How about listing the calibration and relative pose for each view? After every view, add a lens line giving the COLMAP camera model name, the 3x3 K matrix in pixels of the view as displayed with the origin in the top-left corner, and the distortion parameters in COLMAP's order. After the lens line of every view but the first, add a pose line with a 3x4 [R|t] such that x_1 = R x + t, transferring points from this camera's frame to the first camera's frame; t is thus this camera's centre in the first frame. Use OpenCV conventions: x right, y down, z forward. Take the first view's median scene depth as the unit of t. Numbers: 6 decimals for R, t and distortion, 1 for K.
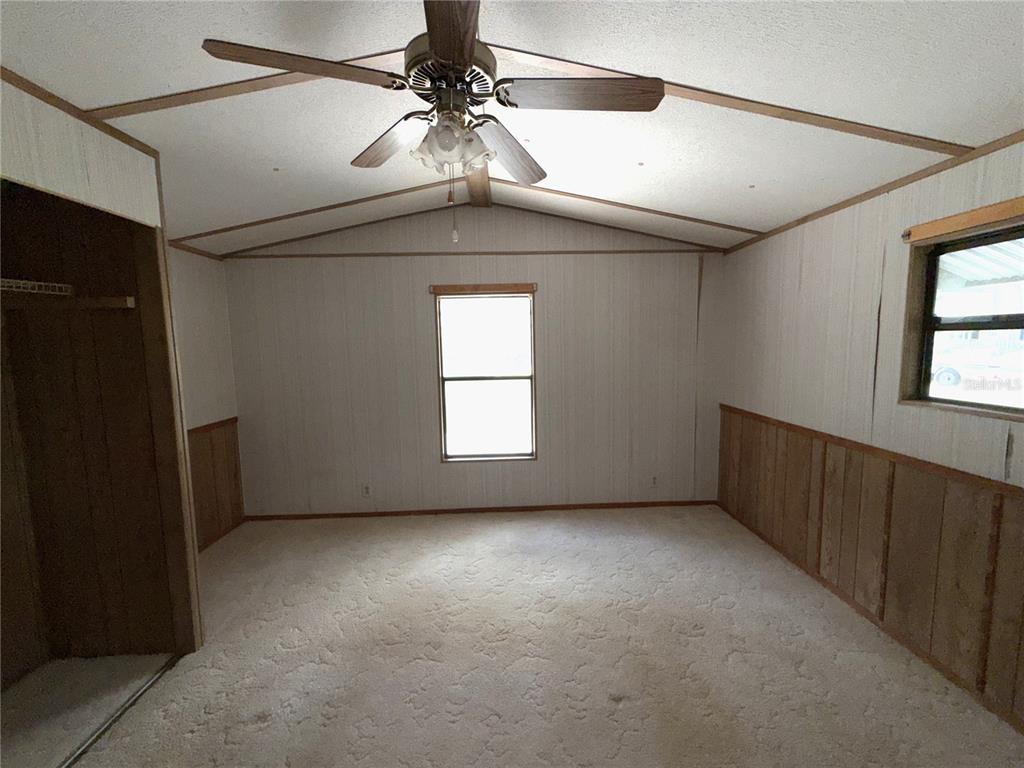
lens RADIAL K [[409.9, 0, 508.4], [0, 409.9, 382.6], [0, 0, 1]] dist [0.000809, -0.000397]
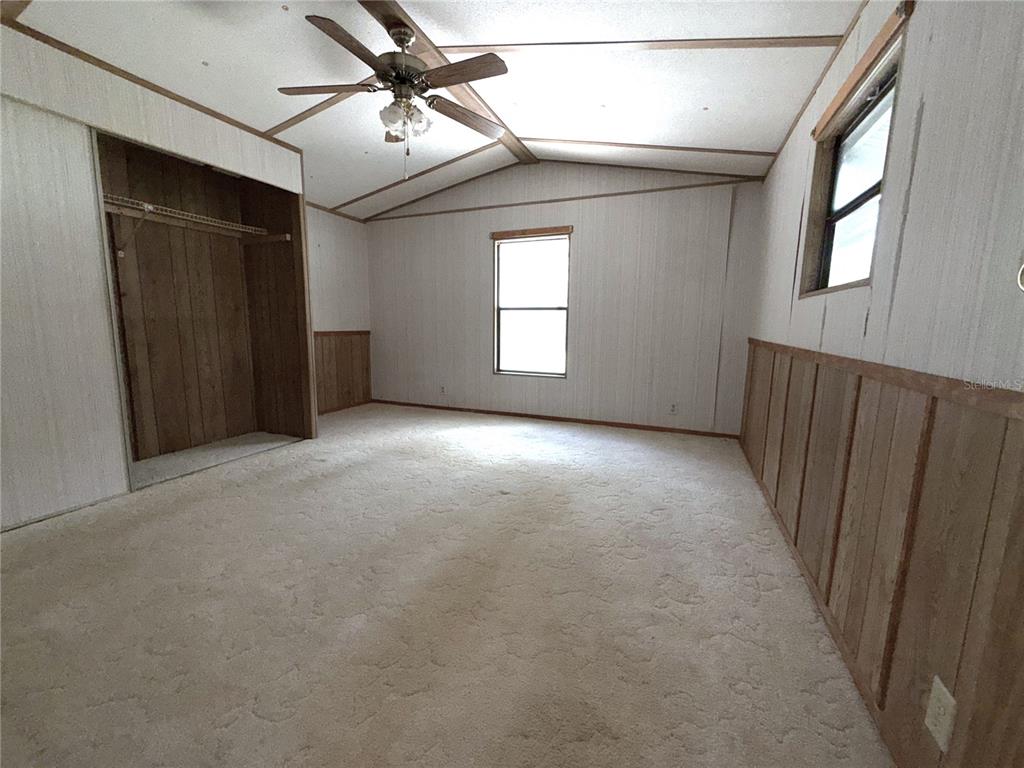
lens RADIAL K [[409.9, 0, 508.4], [0, 409.9, 382.6], [0, 0, 1]] dist [0.000809, -0.000397]
pose [[0.910516, 0.088624, -0.403864, 0.432356], [-0.069479, 0.995664, 0.061849, 0.151217], [0.407595, -0.028255, 0.912726, -0.162105]]
